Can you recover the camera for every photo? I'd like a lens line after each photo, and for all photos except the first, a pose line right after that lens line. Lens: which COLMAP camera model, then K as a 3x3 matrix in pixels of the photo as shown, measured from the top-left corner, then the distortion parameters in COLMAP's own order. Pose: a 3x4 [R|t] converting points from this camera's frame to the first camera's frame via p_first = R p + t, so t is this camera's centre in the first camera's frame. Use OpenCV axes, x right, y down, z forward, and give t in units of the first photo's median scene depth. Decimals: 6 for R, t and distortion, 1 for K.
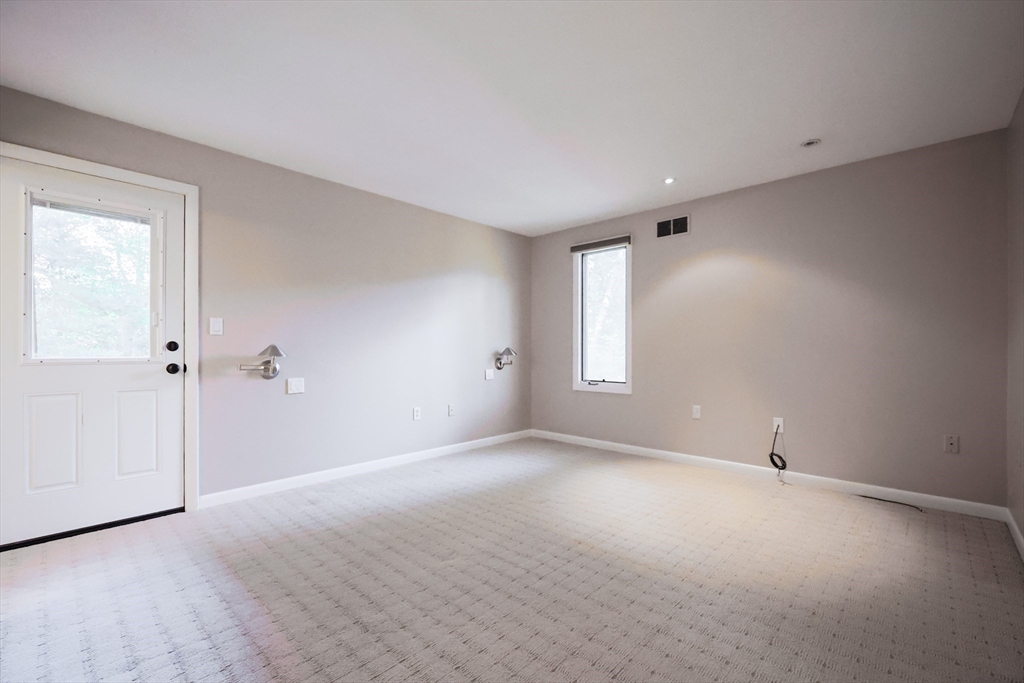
lens RADIAL K [[436.7, 0, 518.3], [0, 436.7, 347.7], [0, 0, 1]] dist [-0.002847, -0.000521]
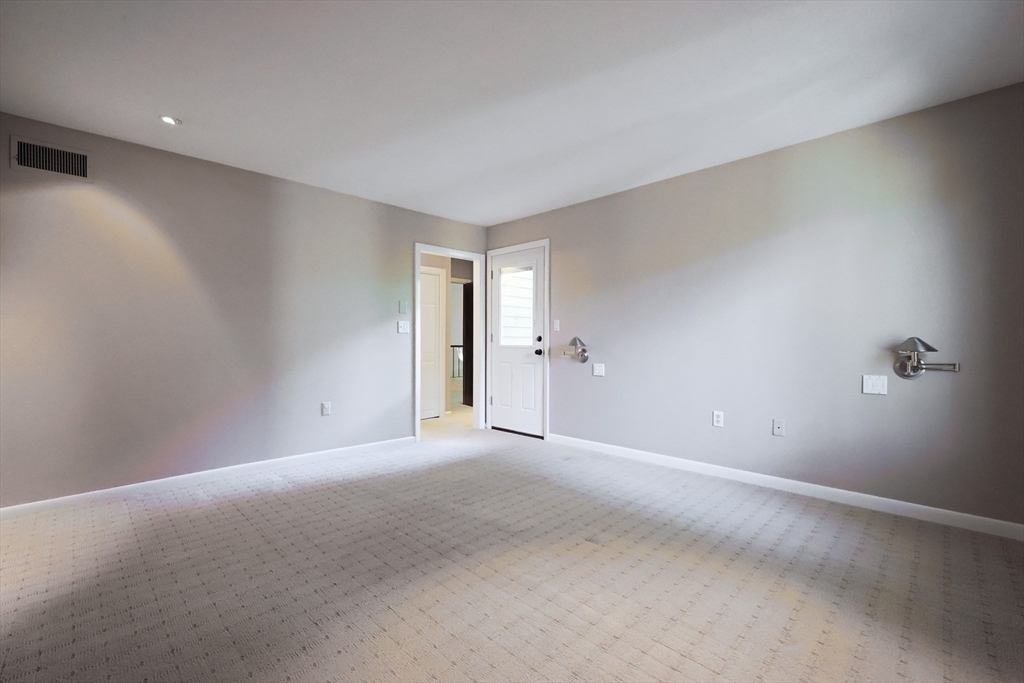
lens RADIAL K [[436.7, 0, 519.3], [0, 436.7, 334.9], [0, 0, 1]] dist [-0.002847, -0.000521]
pose [[-0.024721, -0.011368, -0.999630, 0.854652], [0.003877, 0.999927, -0.011467, 0.000866], [0.999687, -0.004160, -0.024675, 0.922038]]
